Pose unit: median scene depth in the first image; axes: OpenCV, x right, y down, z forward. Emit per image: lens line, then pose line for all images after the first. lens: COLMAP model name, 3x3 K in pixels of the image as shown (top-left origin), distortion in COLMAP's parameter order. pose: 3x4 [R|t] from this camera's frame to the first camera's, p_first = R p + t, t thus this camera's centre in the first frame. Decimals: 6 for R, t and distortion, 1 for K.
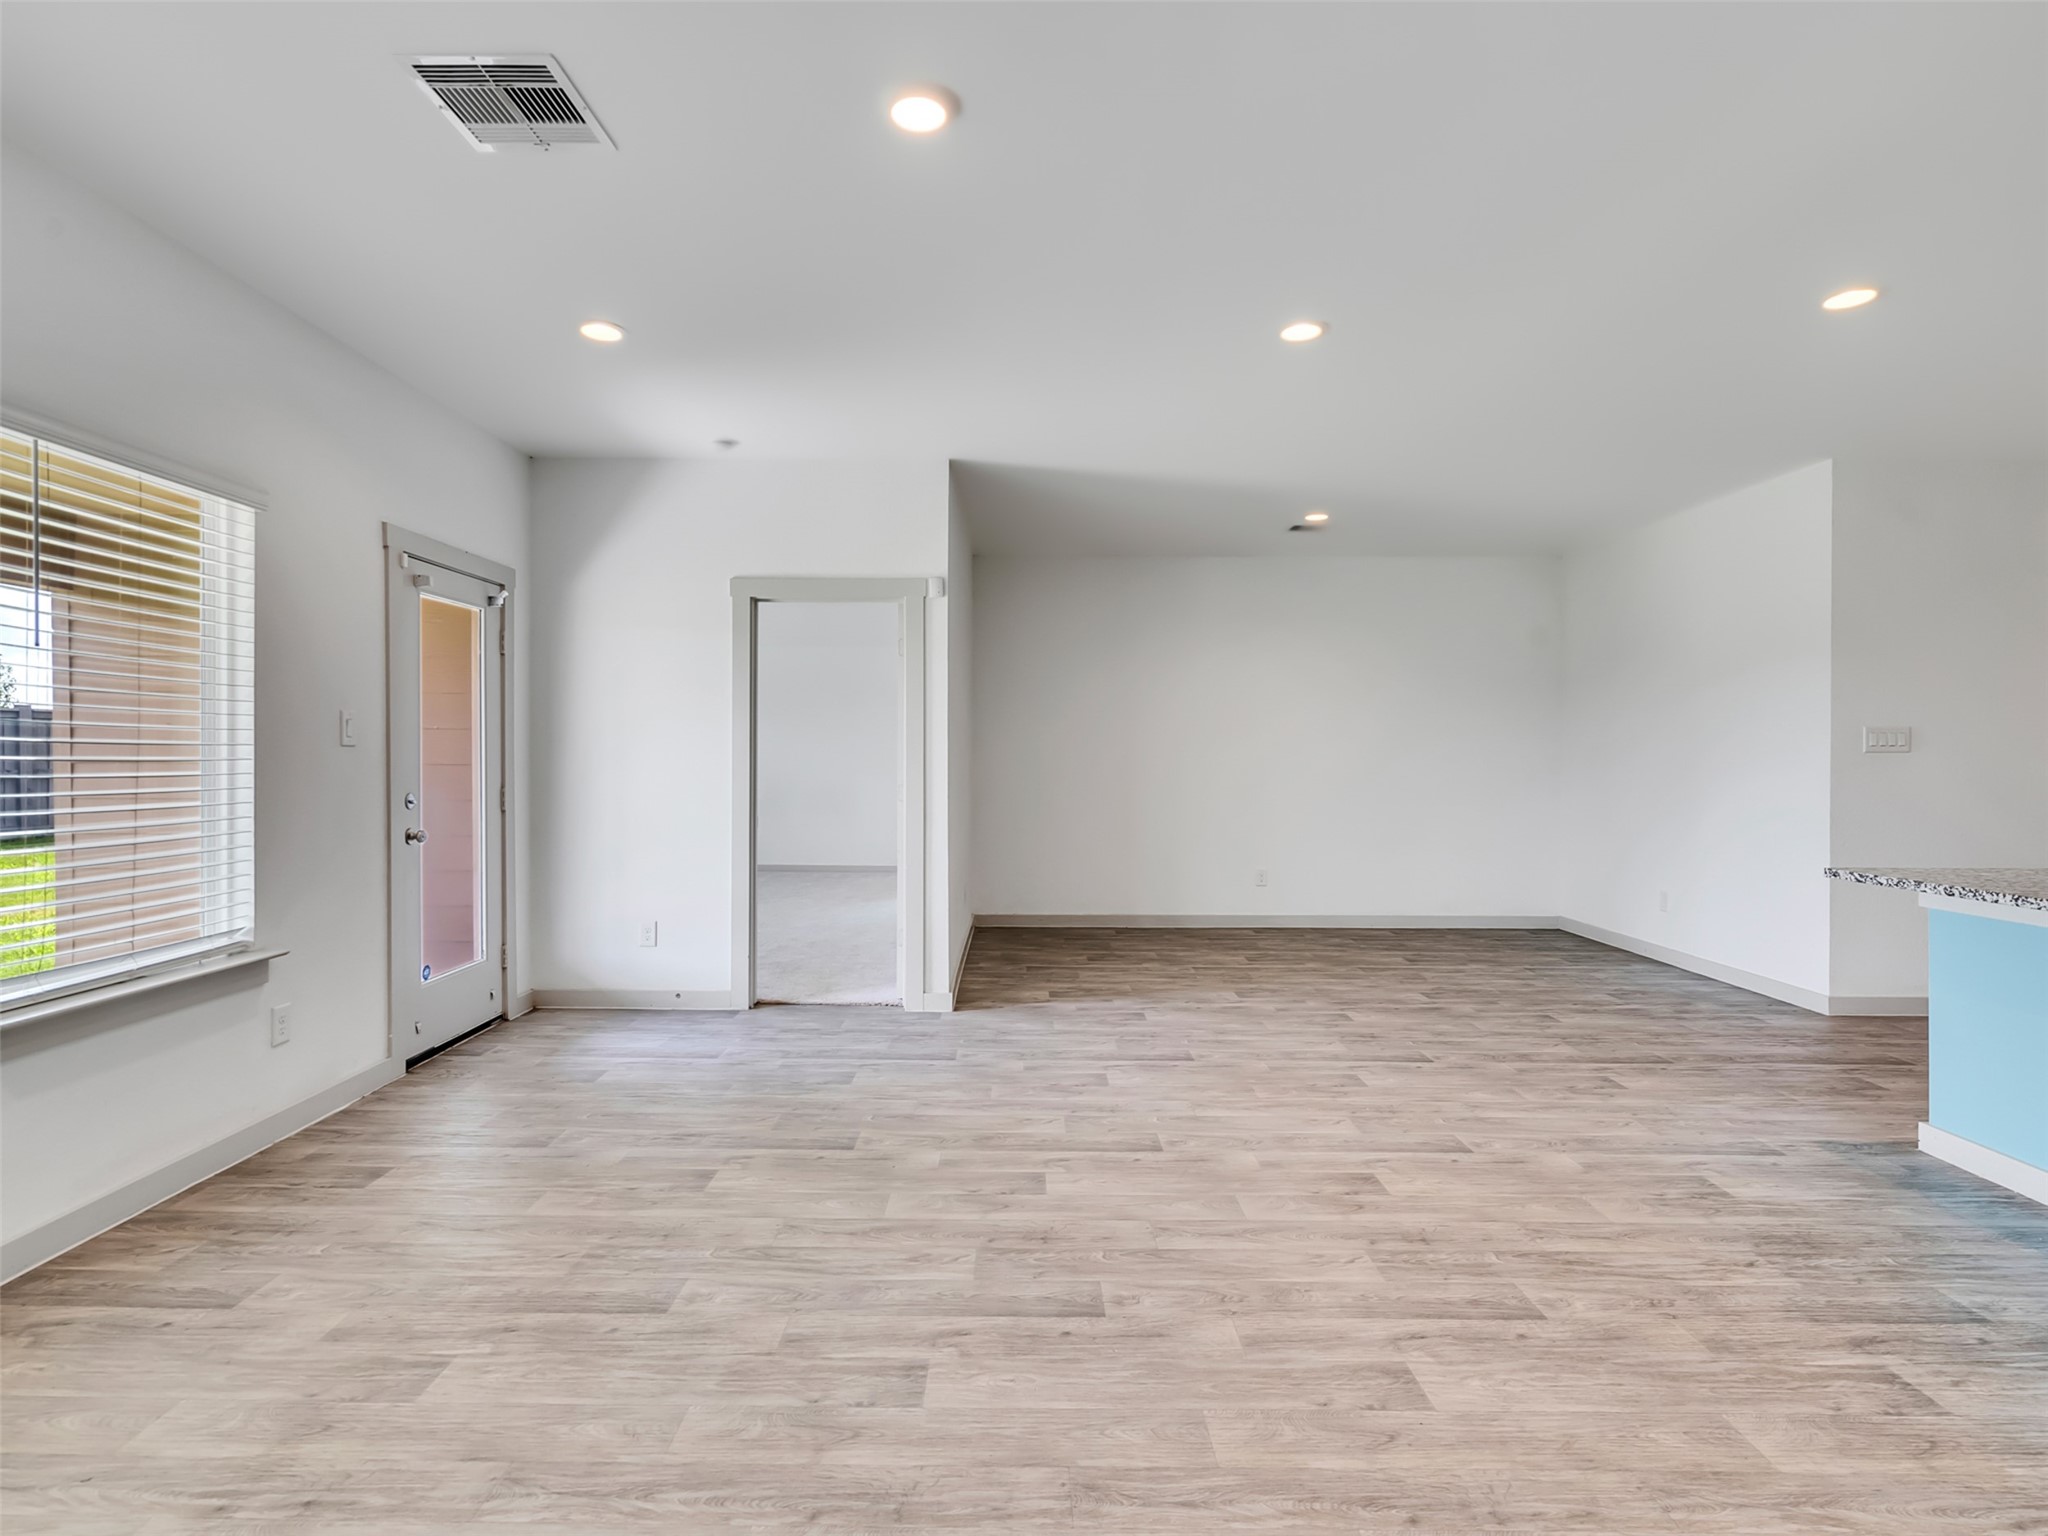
lens RADIAL K [[1044.4, 0, 1006.3], [0, 1044.4, 734.0], [0, 0, 1]] dist [-0.005656, 0.002186]
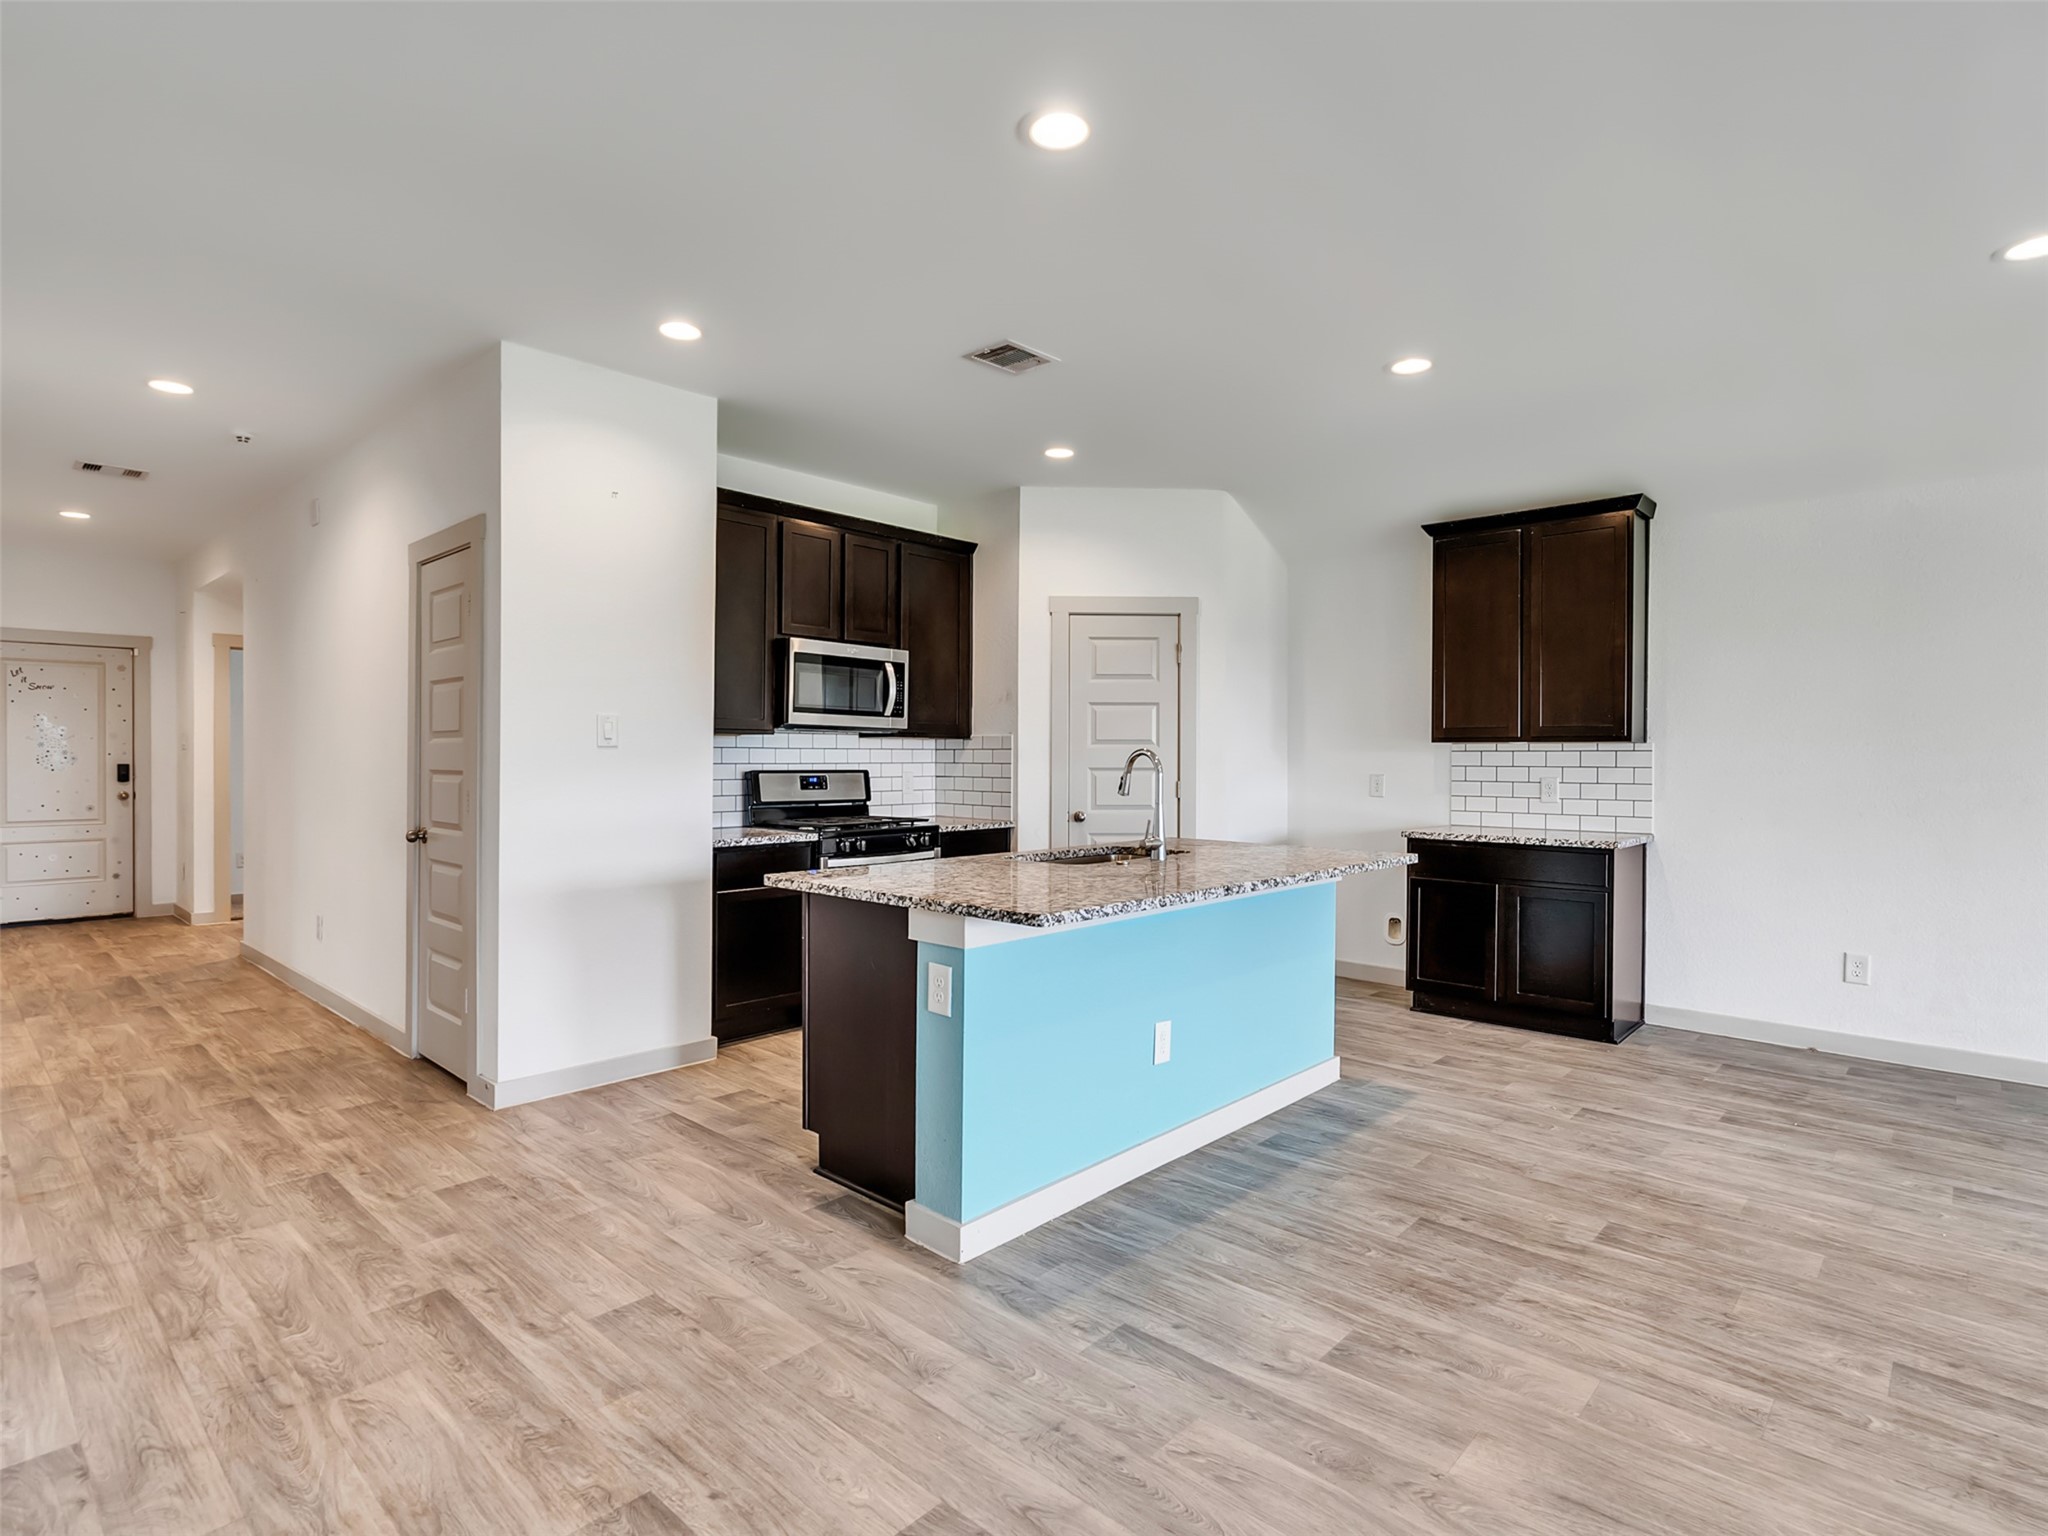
lens RADIAL K [[1044.4, 0, 1007.2], [0, 1044.4, 763.4], [0, 0, 1]] dist [-0.005656, 0.002186]
pose [[-0.733739, -0.010195, 0.679355, 0.285747], [-0.020452, 0.999766, -0.007086, 0.028574], [-0.679123, -0.019093, -0.733776, 1.346556]]
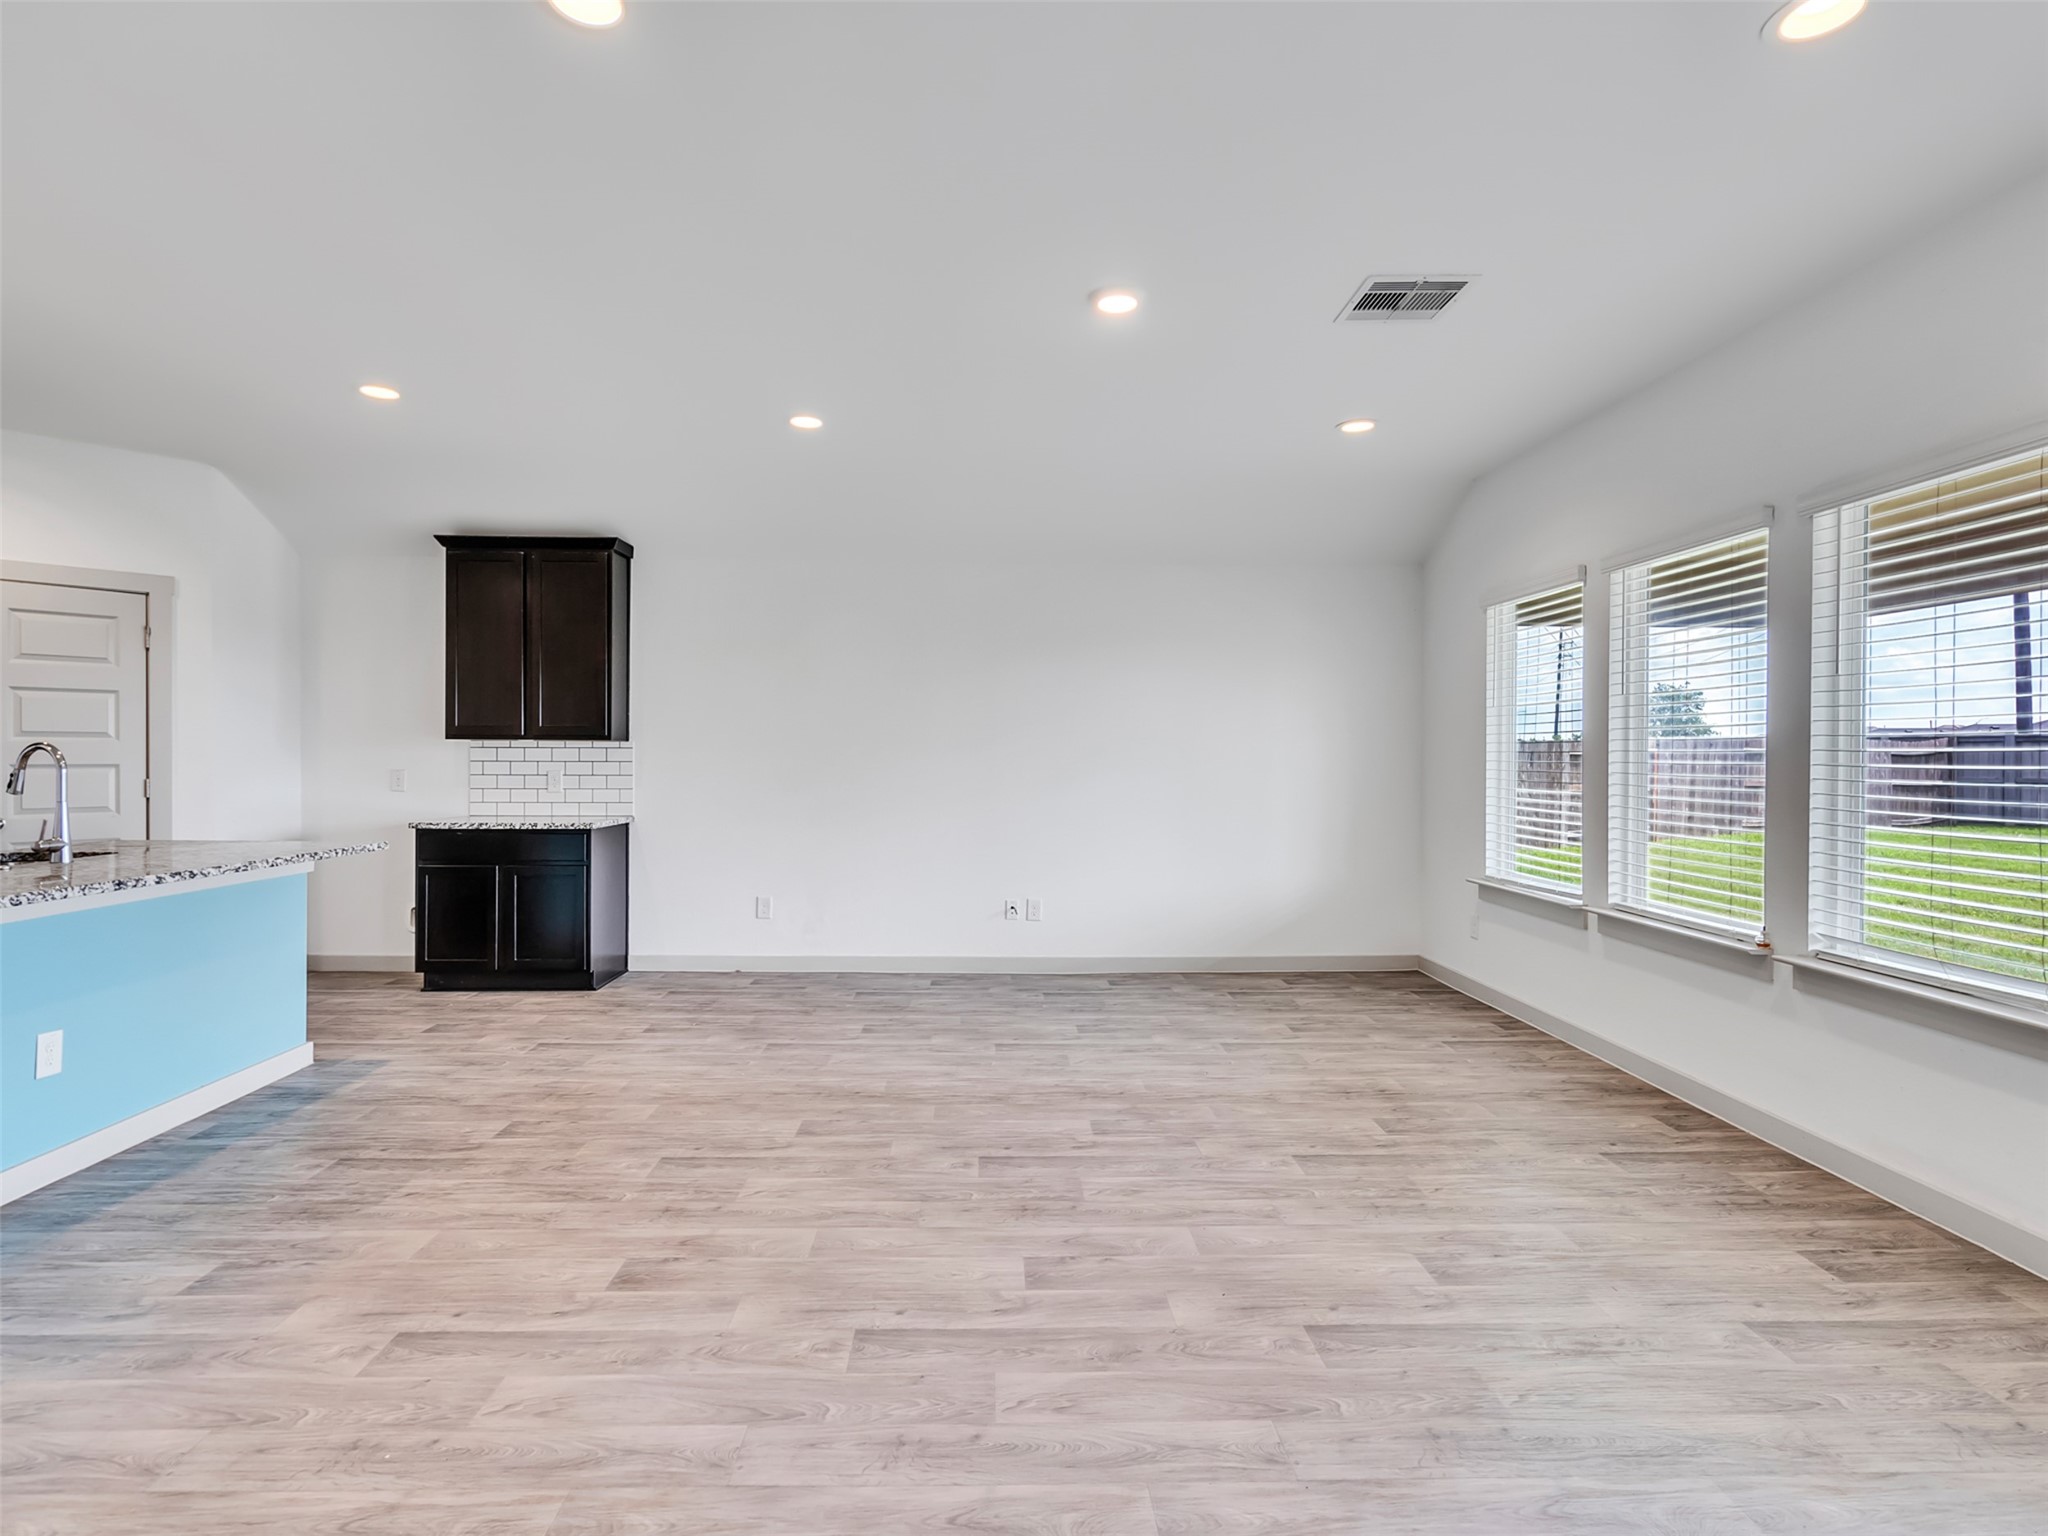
lens RADIAL K [[1043.1, 0, 1000.8], [0, 1043.1, 765.6], [0, 0, 1]] dist [0.004209, -0.002338]
pose [[-0.999515, -0.007799, -0.030140, 0.067467], [-0.007392, 0.999880, -0.013583, 0.031281], [0.030242, -0.013354, -0.999453, 1.457354]]
